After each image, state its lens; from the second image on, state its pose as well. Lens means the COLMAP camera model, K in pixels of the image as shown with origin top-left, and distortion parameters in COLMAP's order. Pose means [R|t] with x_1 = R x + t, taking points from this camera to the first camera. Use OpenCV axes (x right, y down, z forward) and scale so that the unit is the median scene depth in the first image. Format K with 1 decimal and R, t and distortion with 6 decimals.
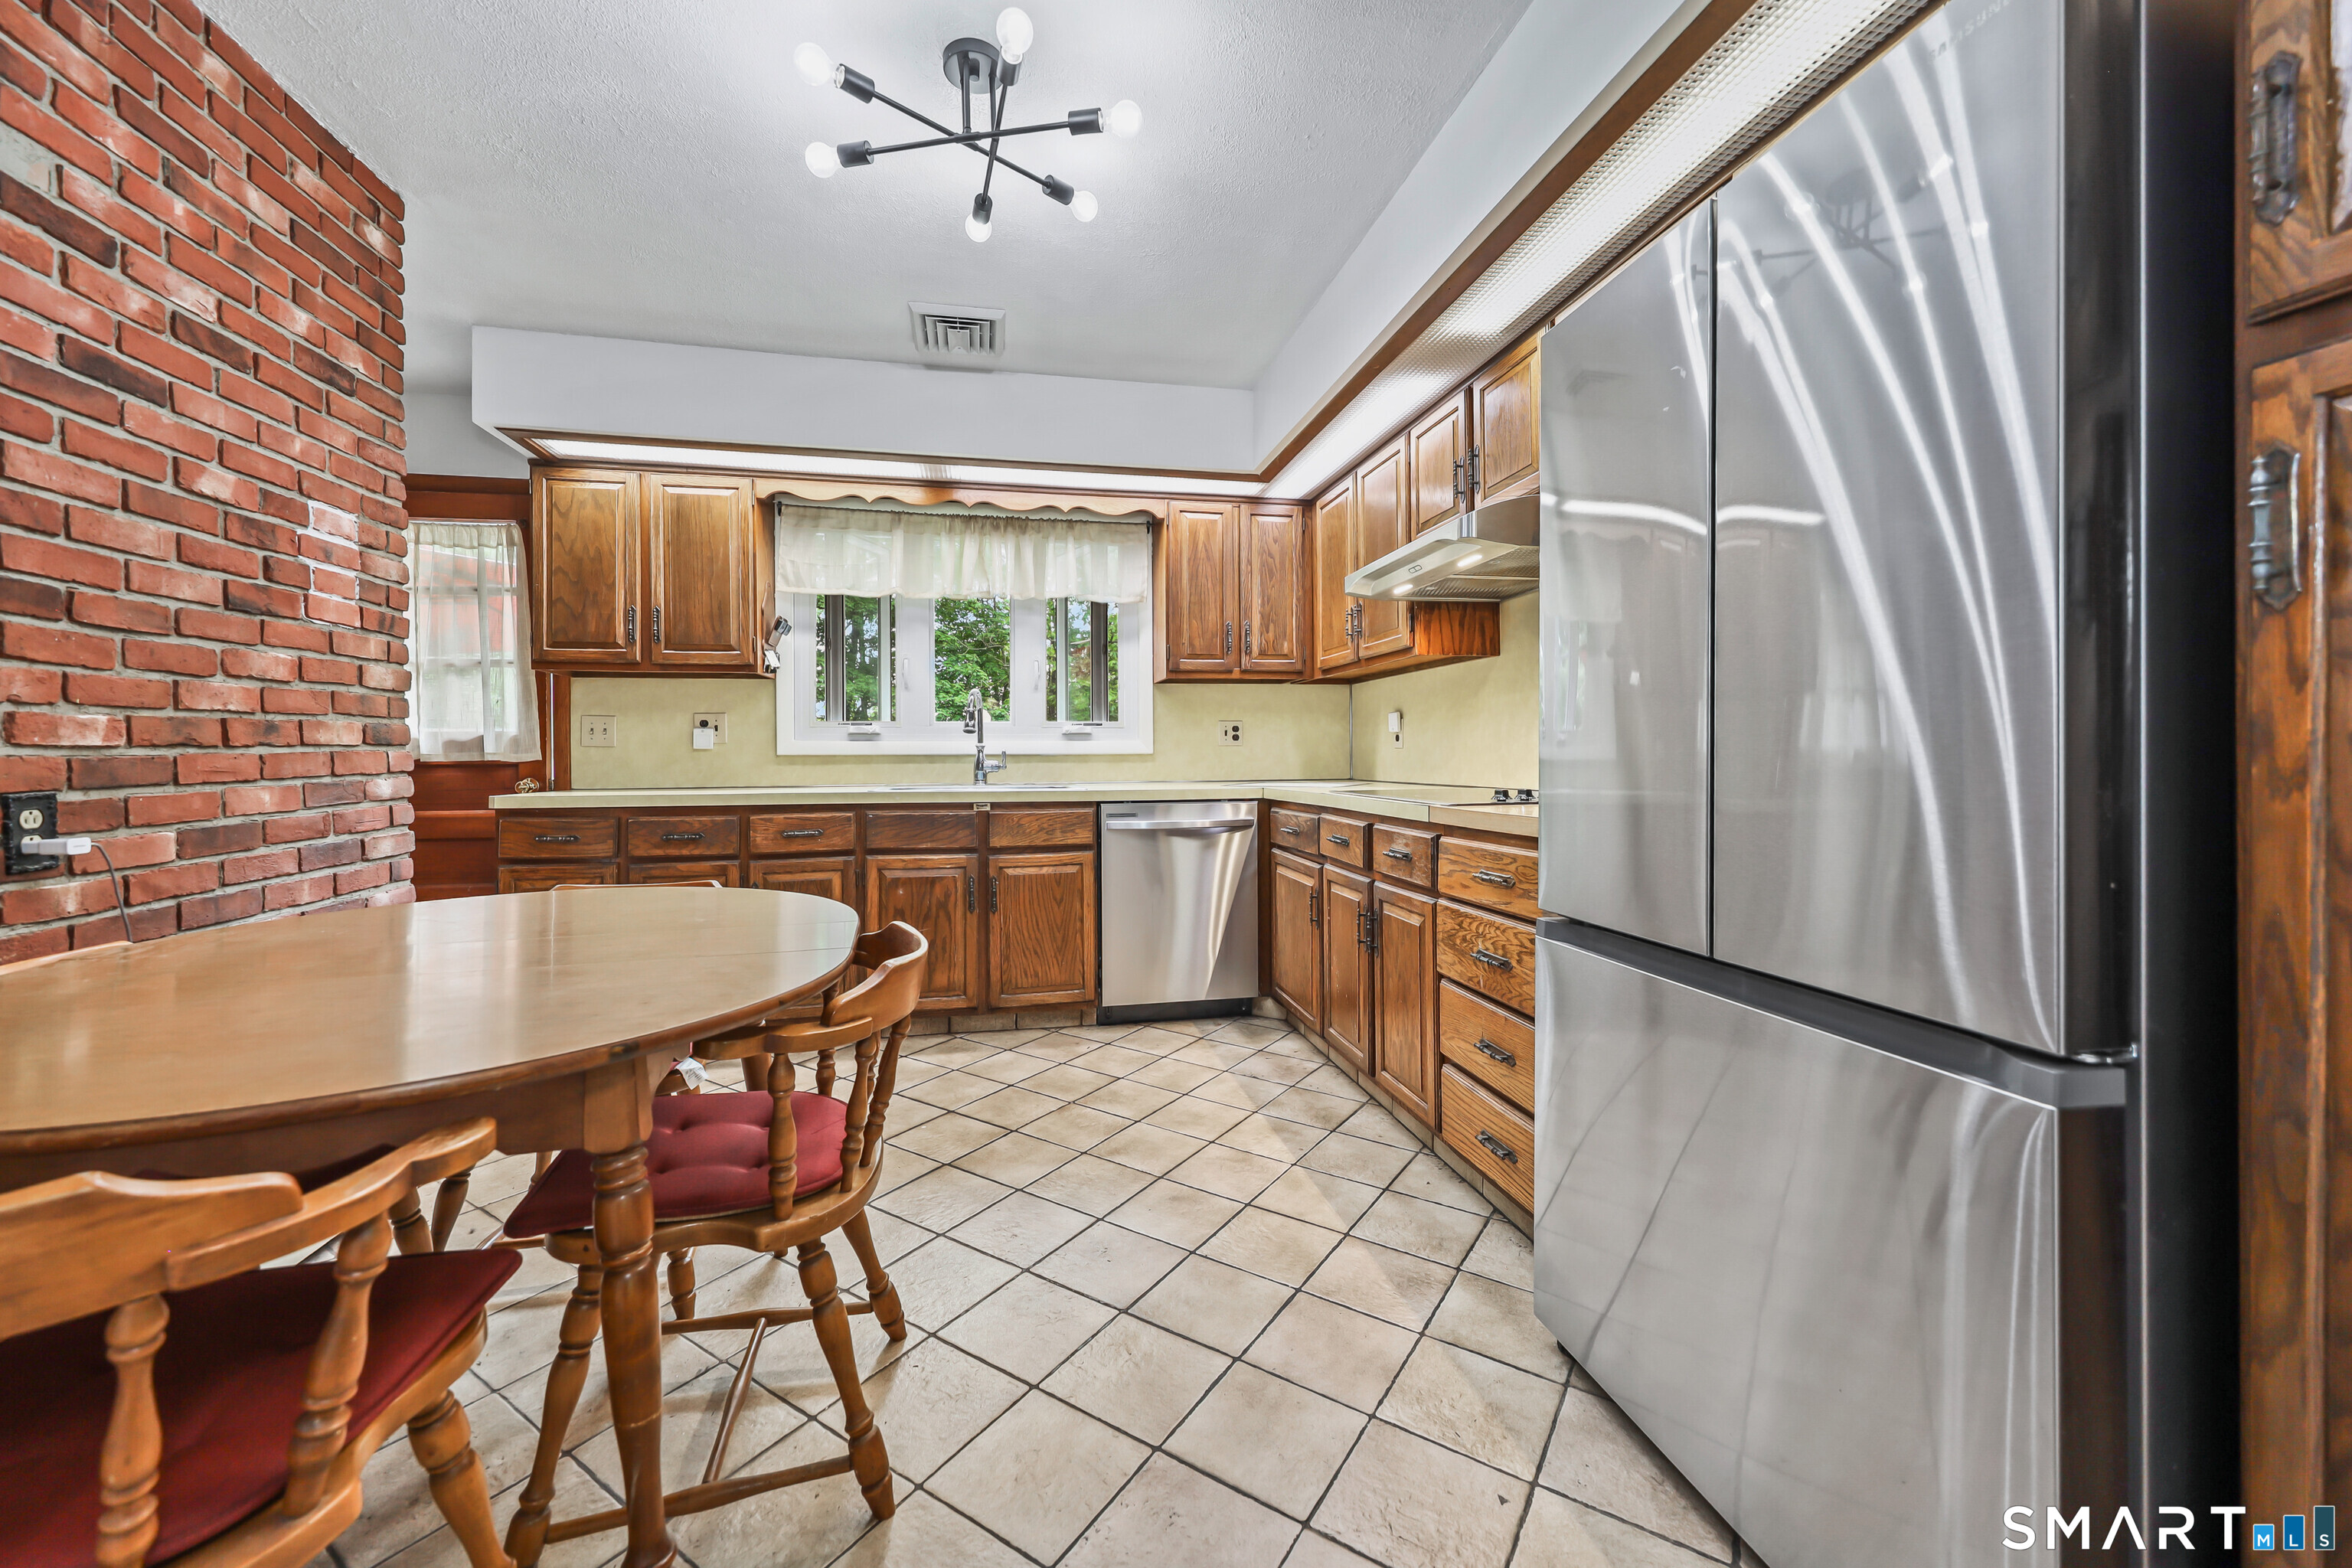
lens RADIAL K [[900.3, 0, 1176.3], [0, 900.3, 749.0], [0, 0, 1]] dist [-0.001202, -0.000295]
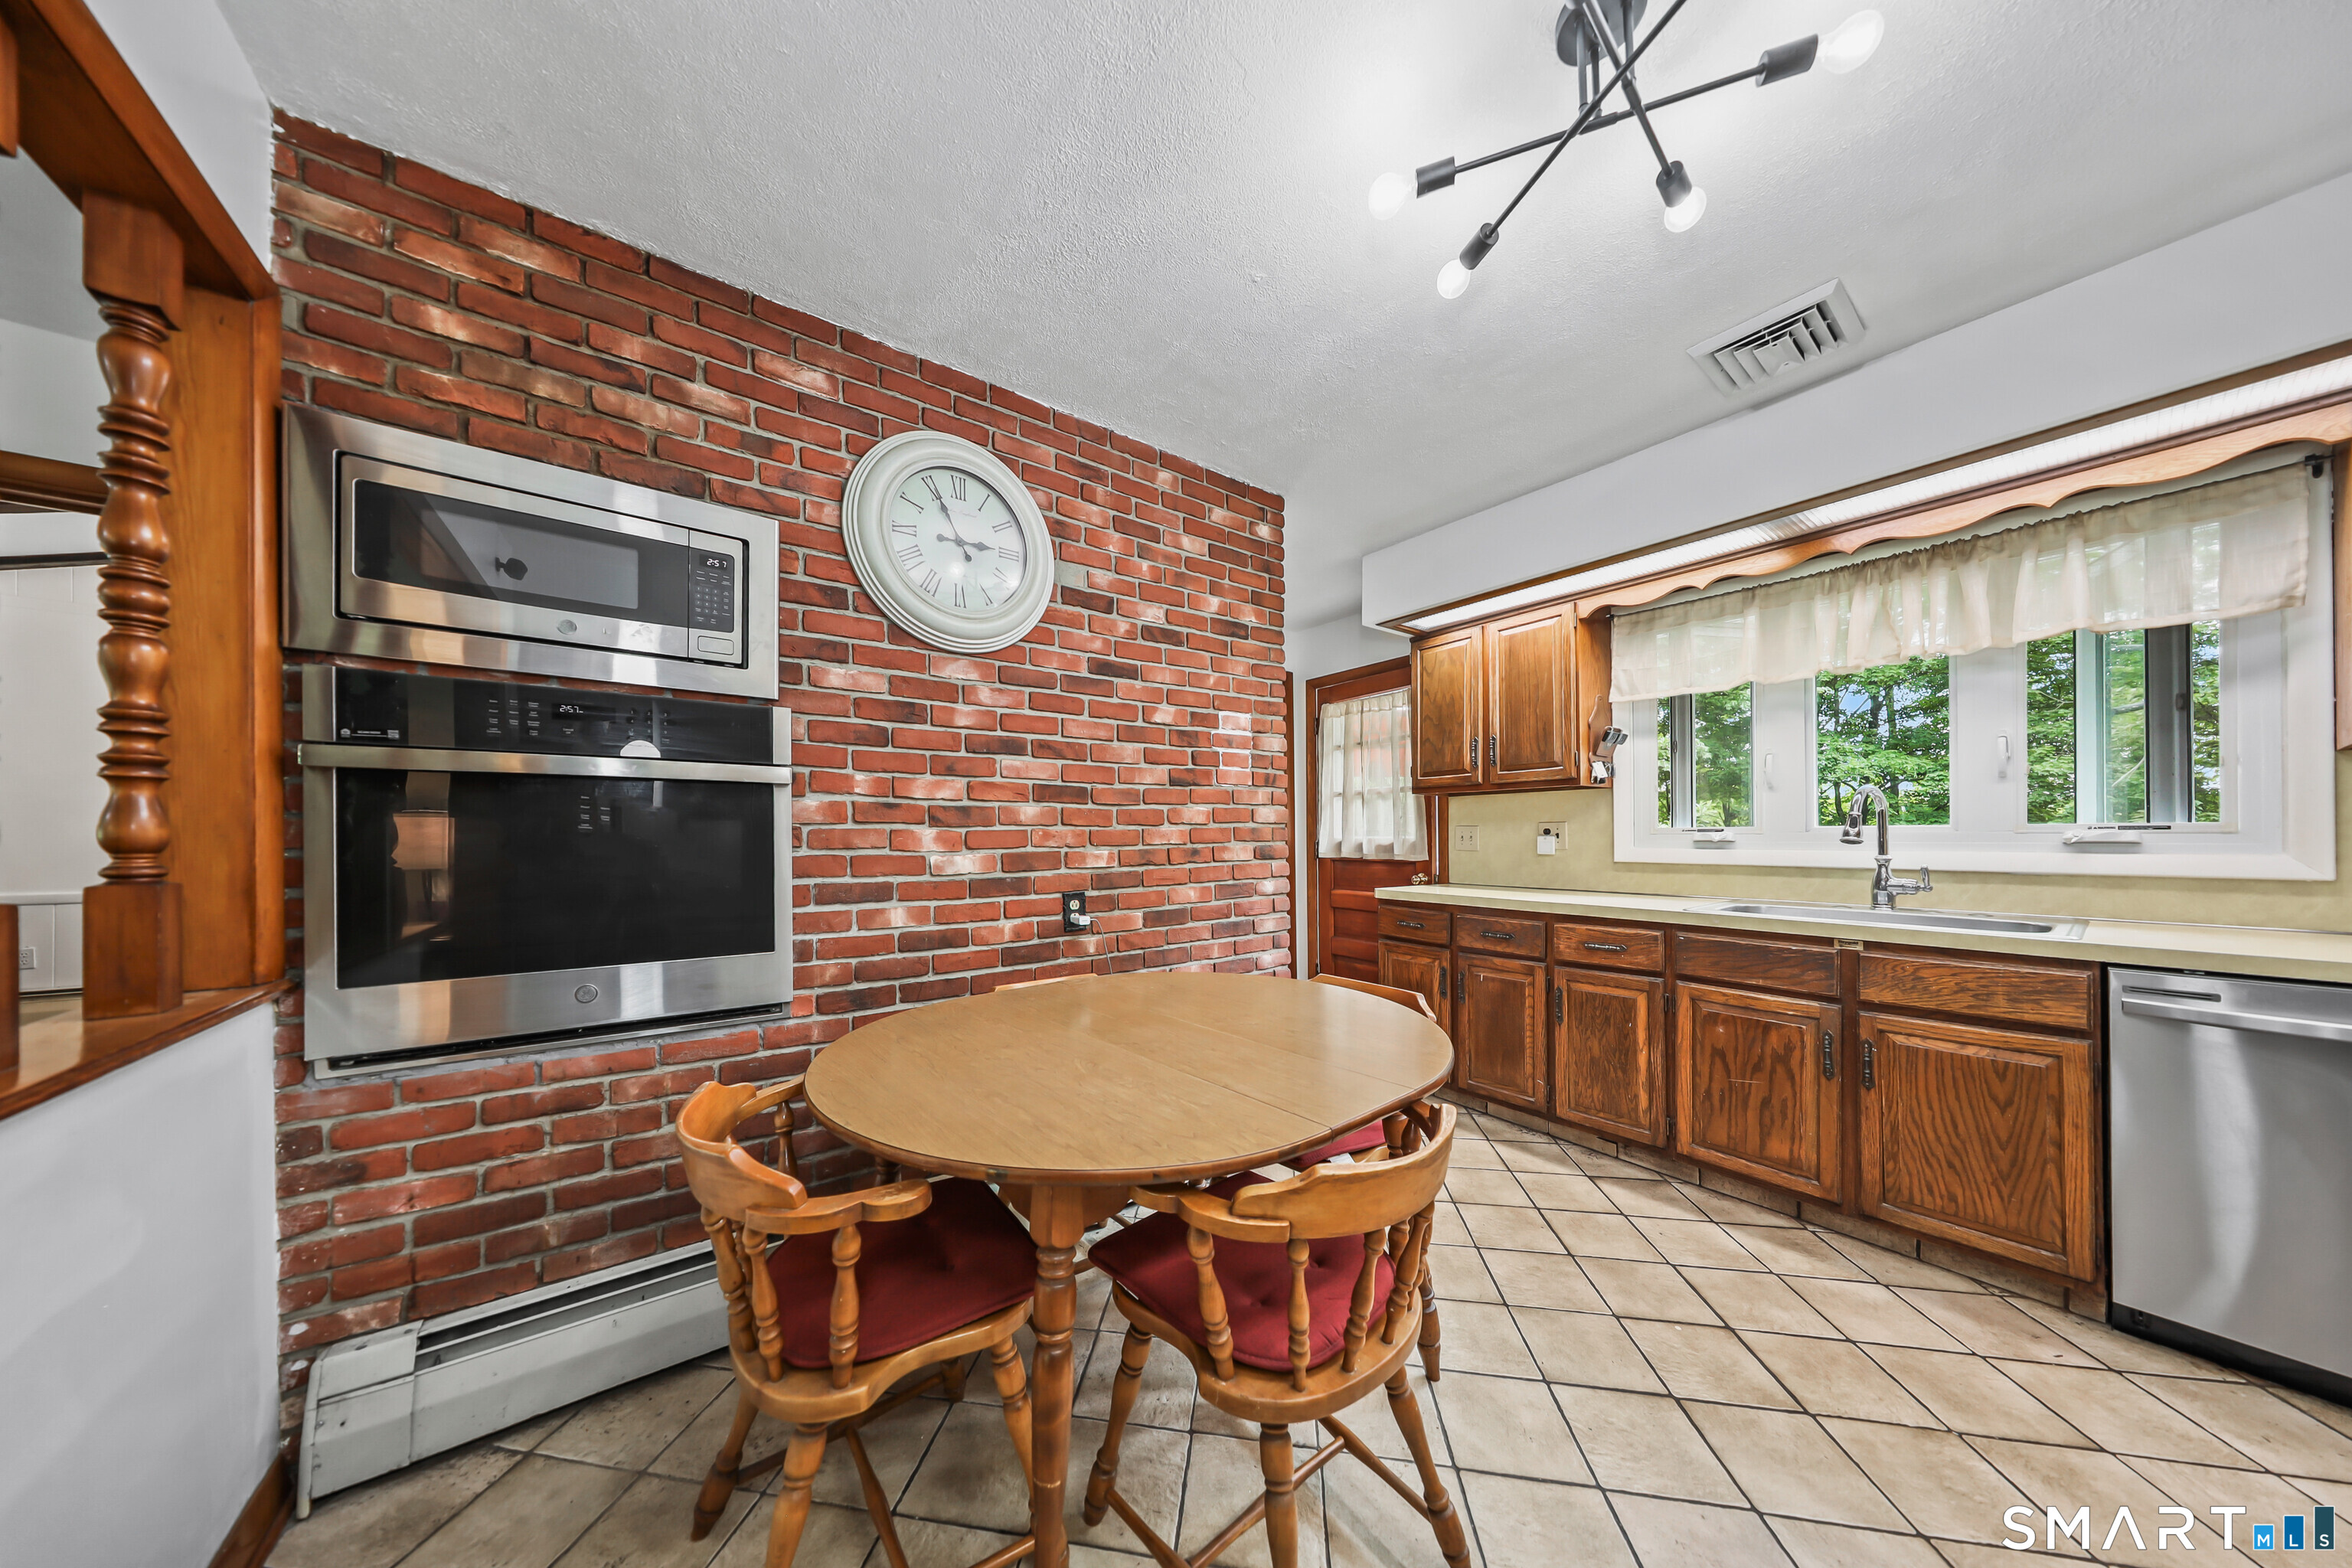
lens RADIAL K [[703.5, 0, 1146.7], [0, 703.5, 834.1], [0, 0, 1]] dist [-0.000761, -0.000075]
pose [[0.398944, 0.000724, -0.916975, 0.100250], [0.005507, 0.999980, 0.003186, -0.037293], [0.916959, -0.006321, 0.398932, 0.234270]]
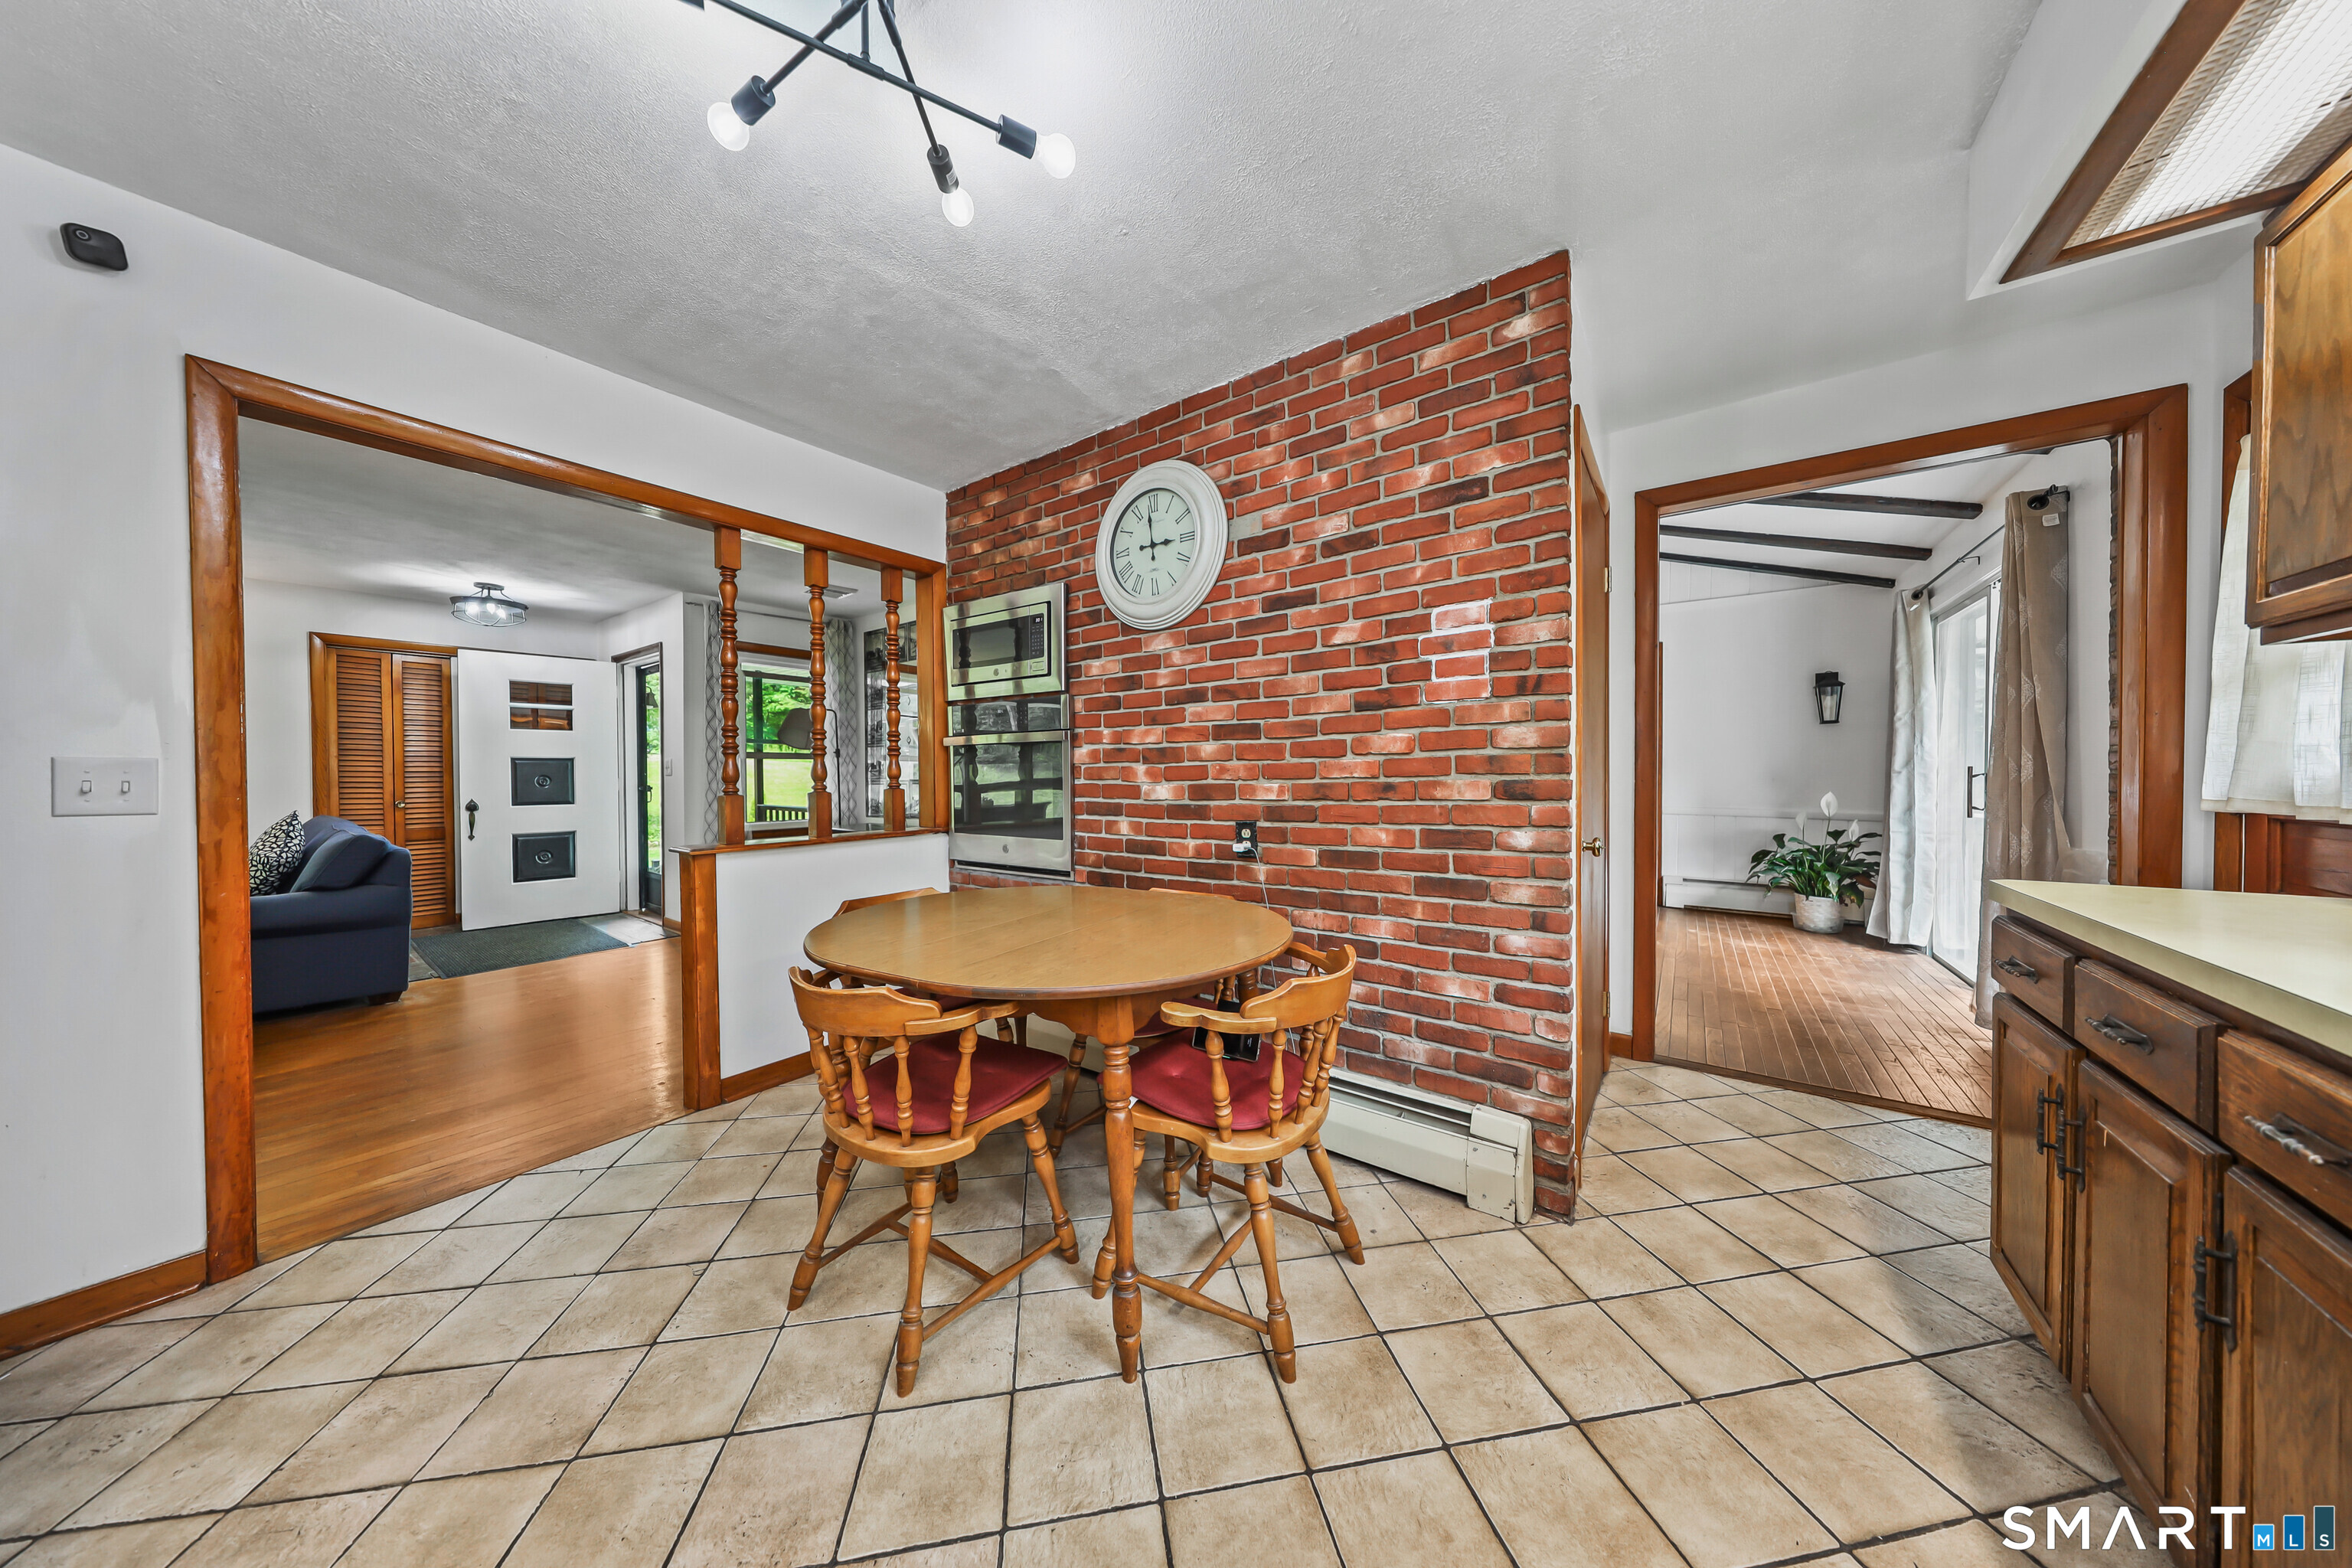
lens RADIAL K [[709.1, 0, 1176.0], [0, 709.1, 784.0], [0, 0, 1]] dist [-0.000015, -0.000020]
pose [[-0.742071, 0.020245, -0.670016, -0.004536], [0.016223, 0.999793, 0.012242, -0.028530], [0.670125, -0.001785, -0.742246, 0.963520]]
